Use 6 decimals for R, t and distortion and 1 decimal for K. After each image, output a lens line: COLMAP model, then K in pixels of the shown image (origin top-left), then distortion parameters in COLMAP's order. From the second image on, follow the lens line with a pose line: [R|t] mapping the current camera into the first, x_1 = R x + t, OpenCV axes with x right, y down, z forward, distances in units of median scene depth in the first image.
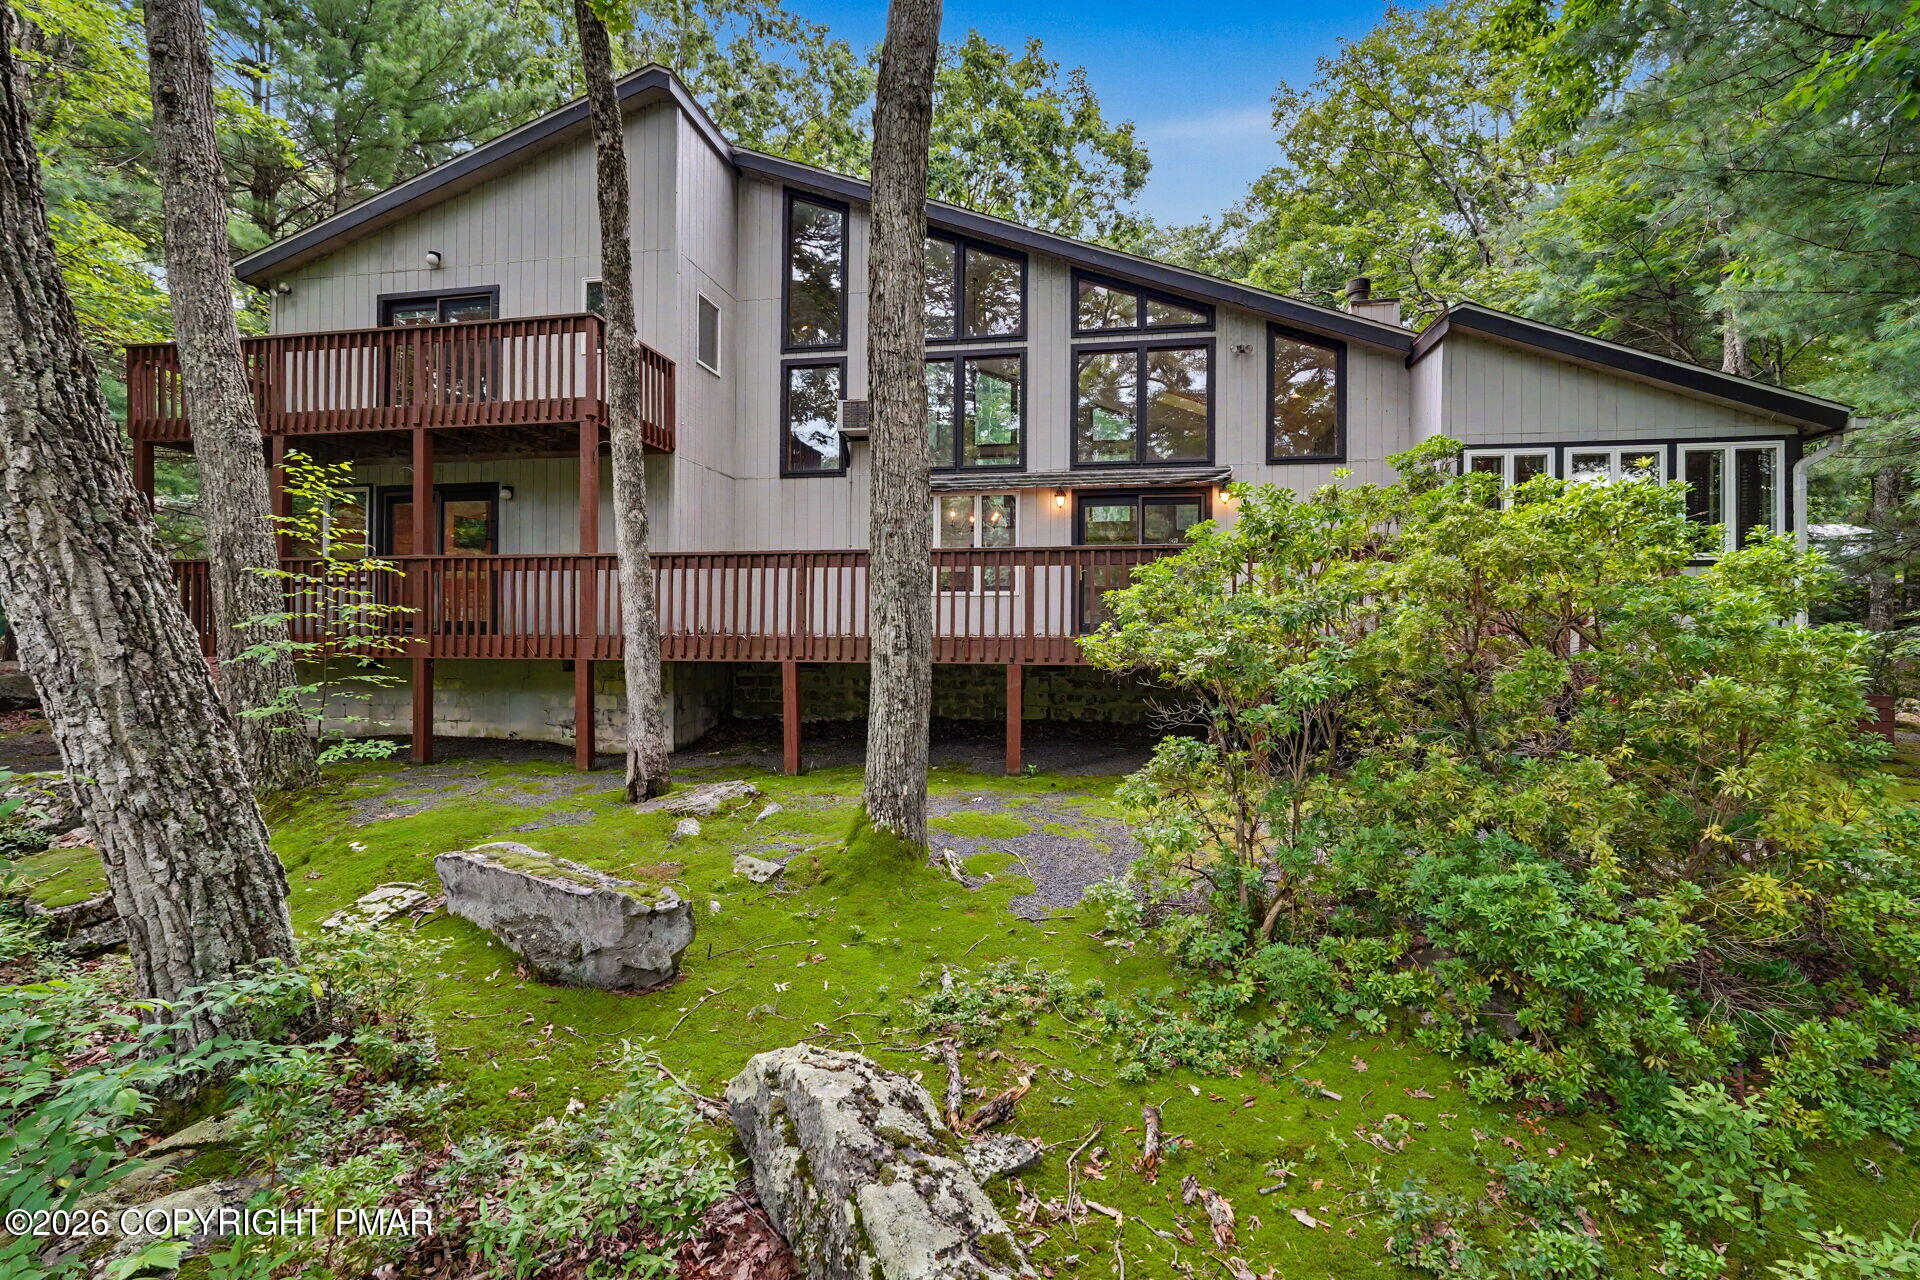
lens RADIAL K [[868.9, 0, 967.4], [0, 868.9, 635.5], [0, 0, 1]] dist [-0.009572, 0.003916]
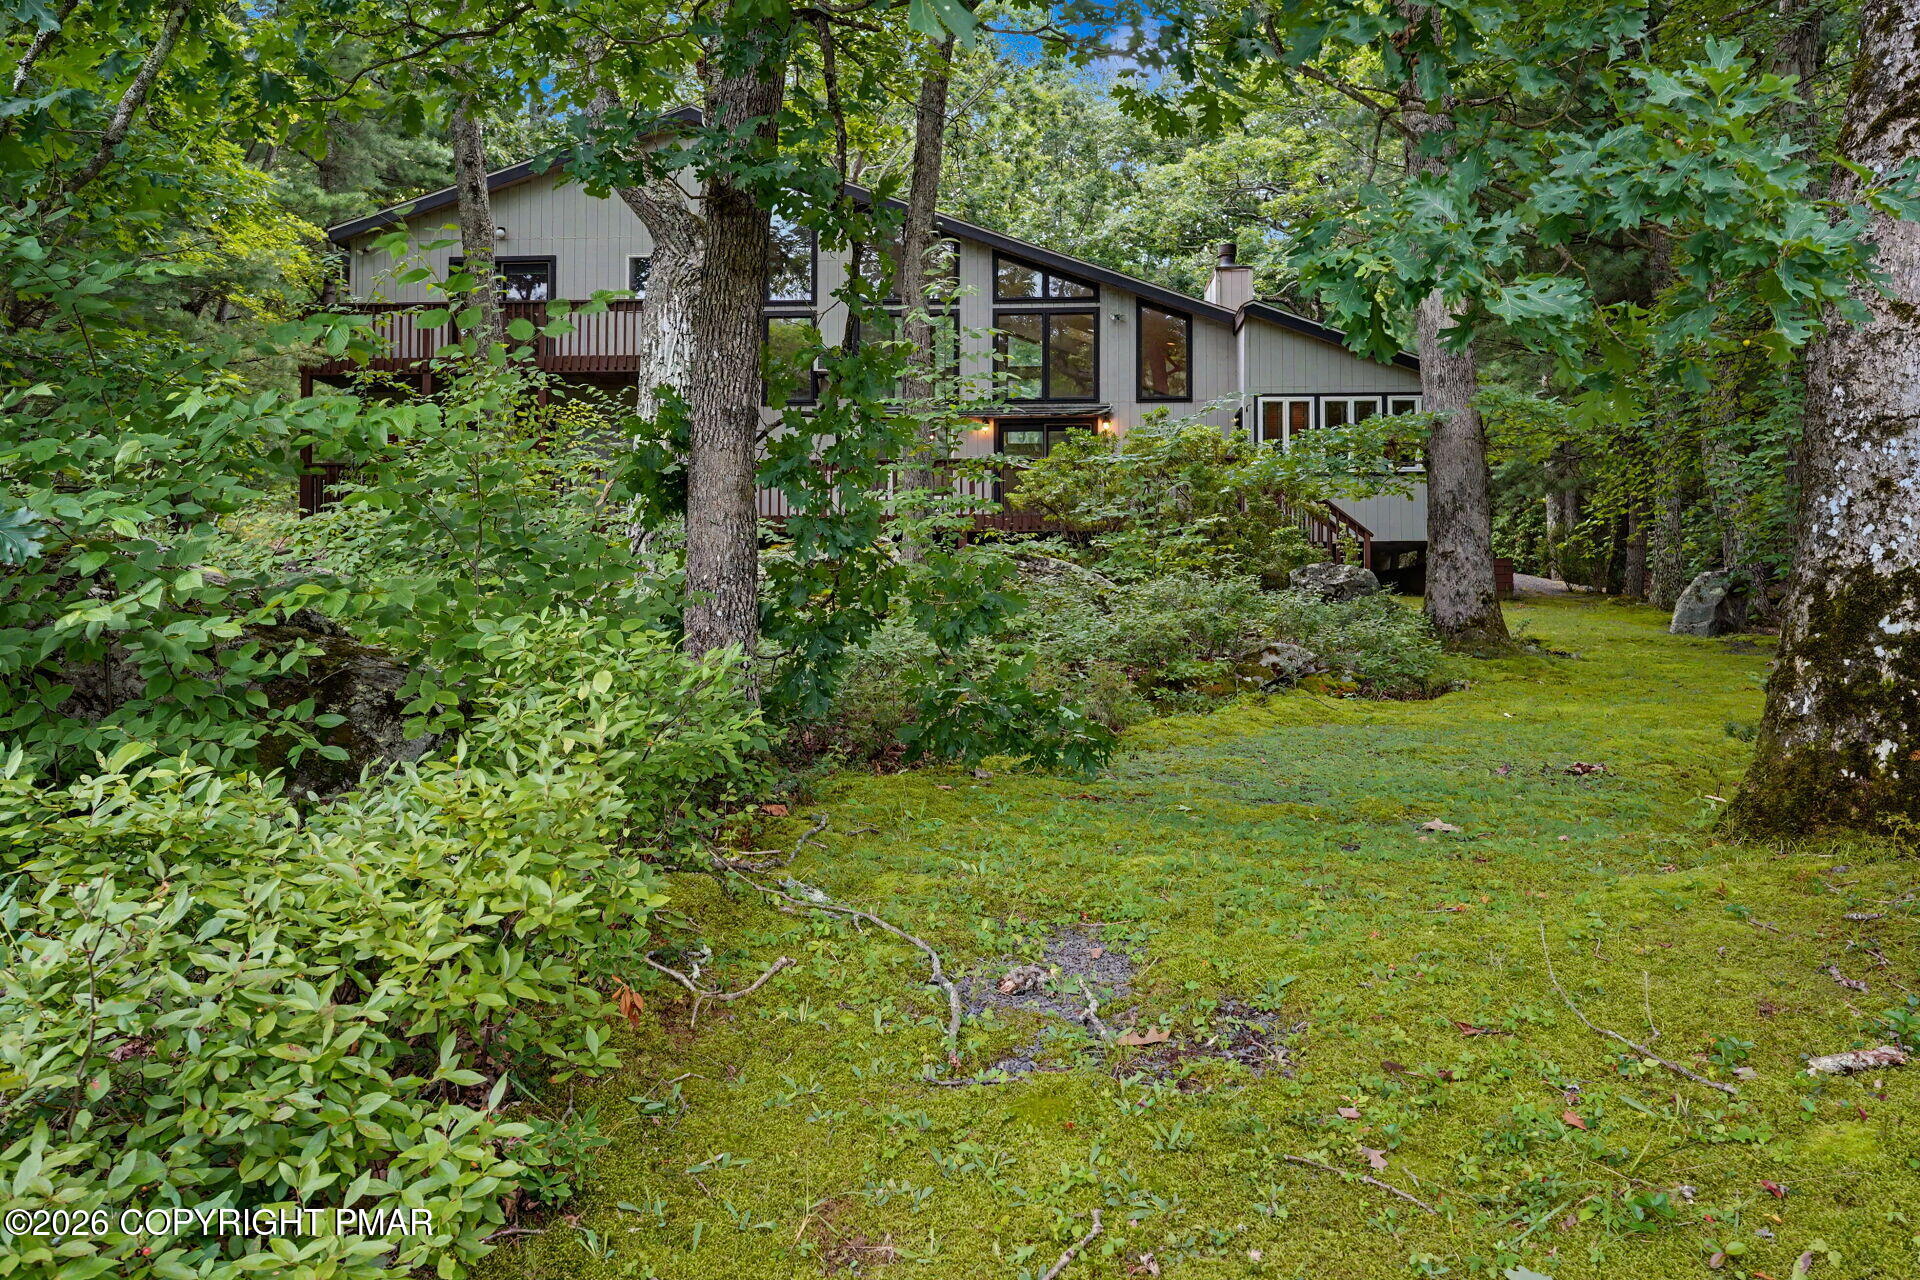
lens RADIAL K [[1467.0, 0, 966.2], [0, 1467.0, 633.2], [0, 0, 1]] dist [-0.002534, -0.000447]
pose [[0.992541, -0.007573, 0.121678, -0.272017], [0.007719, 0.999970, -0.000723, 0.220491], [-0.121669, 0.001657, 0.992569, -1.675318]]
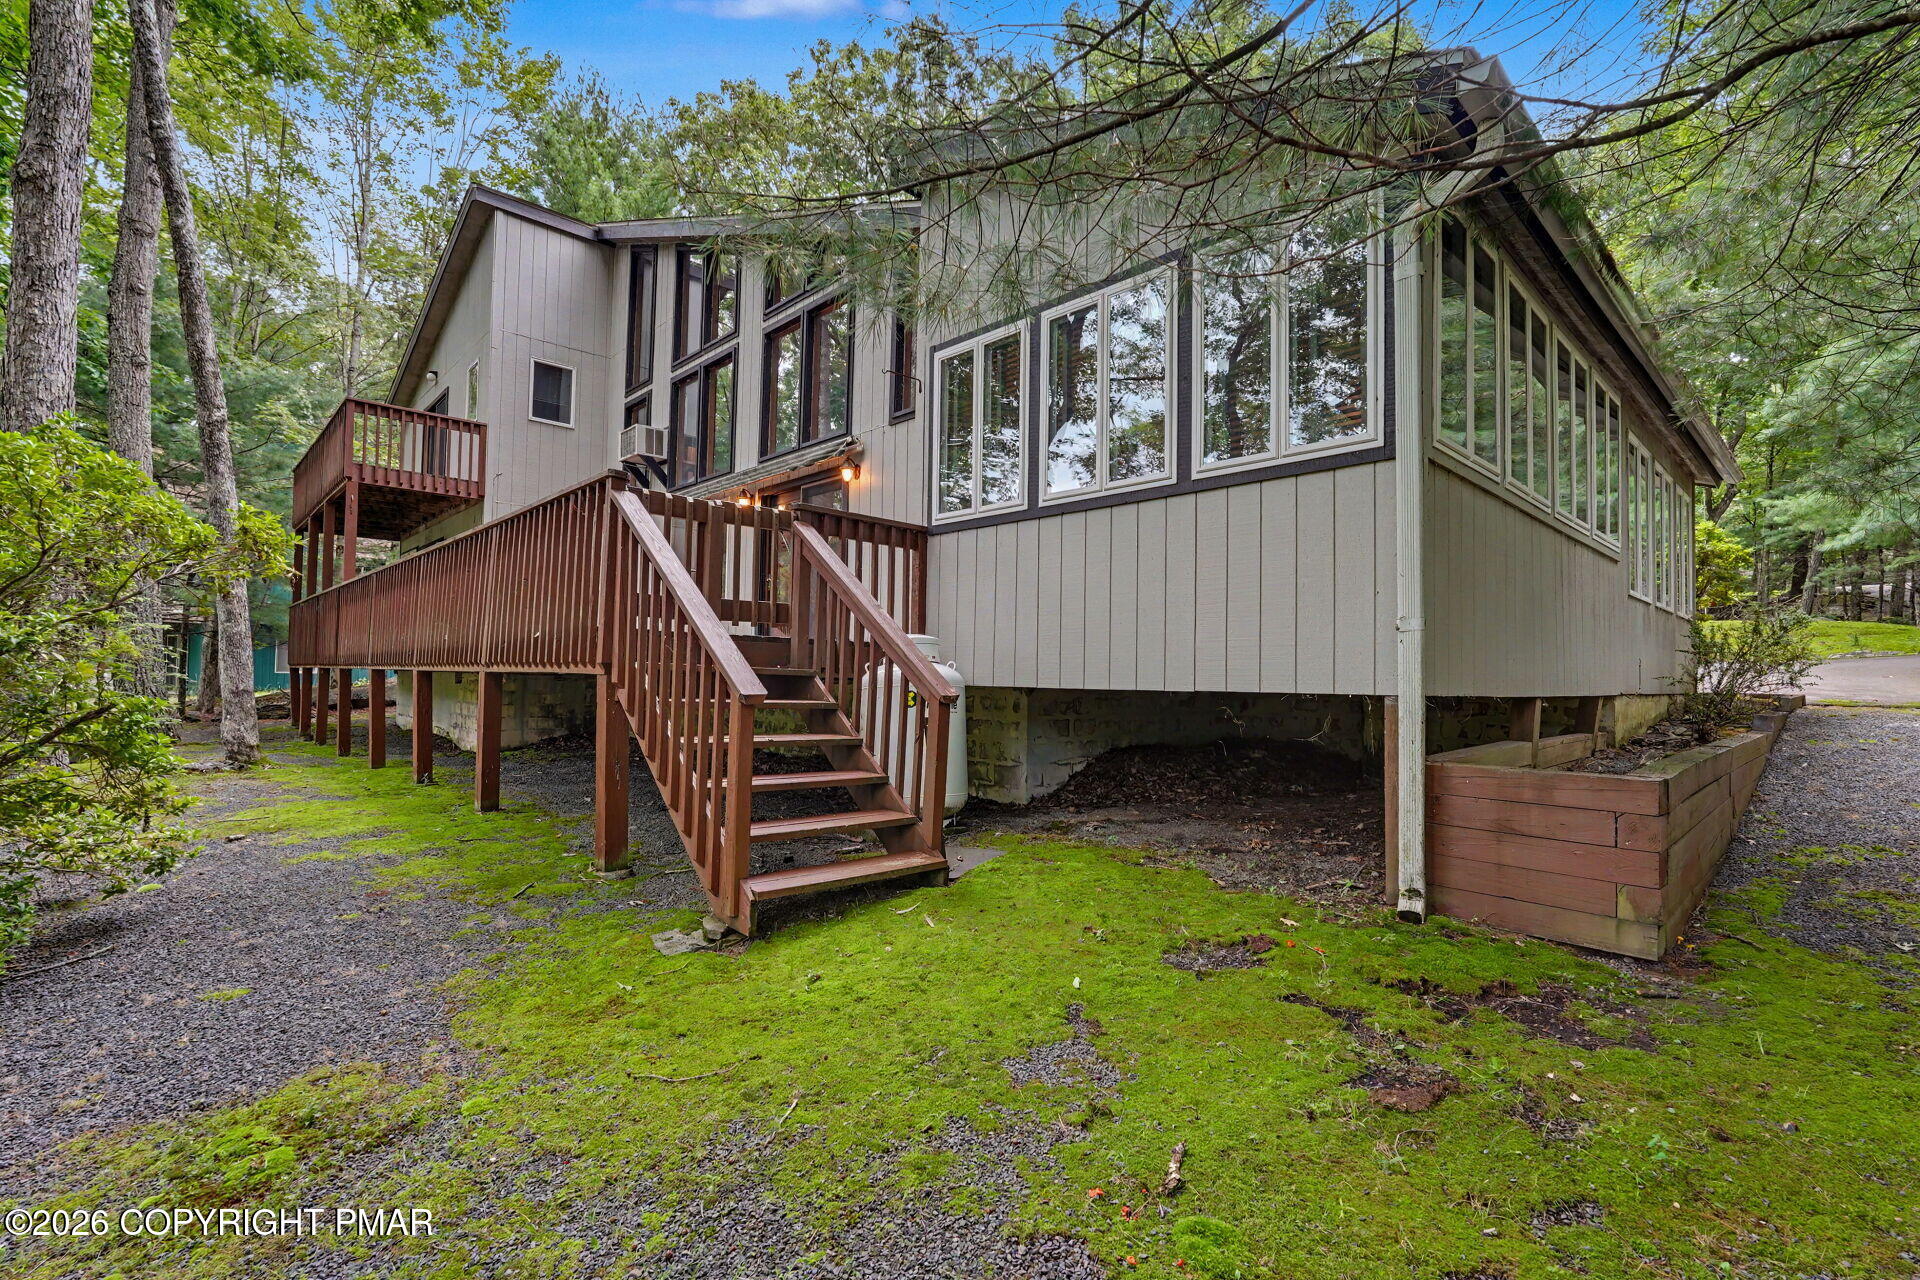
lens RADIAL K [[876.6, 0, 954.4], [0, 876.6, 641.9], [0, 0, 1]] dist [0.003147, 0.001071]
pose [[0.795849, -0.017494, -0.605243, 1.143551], [-0.016966, 0.998546, -0.051171, 0.044103], [0.605258, 0.050993, 0.794395, 0.572792]]
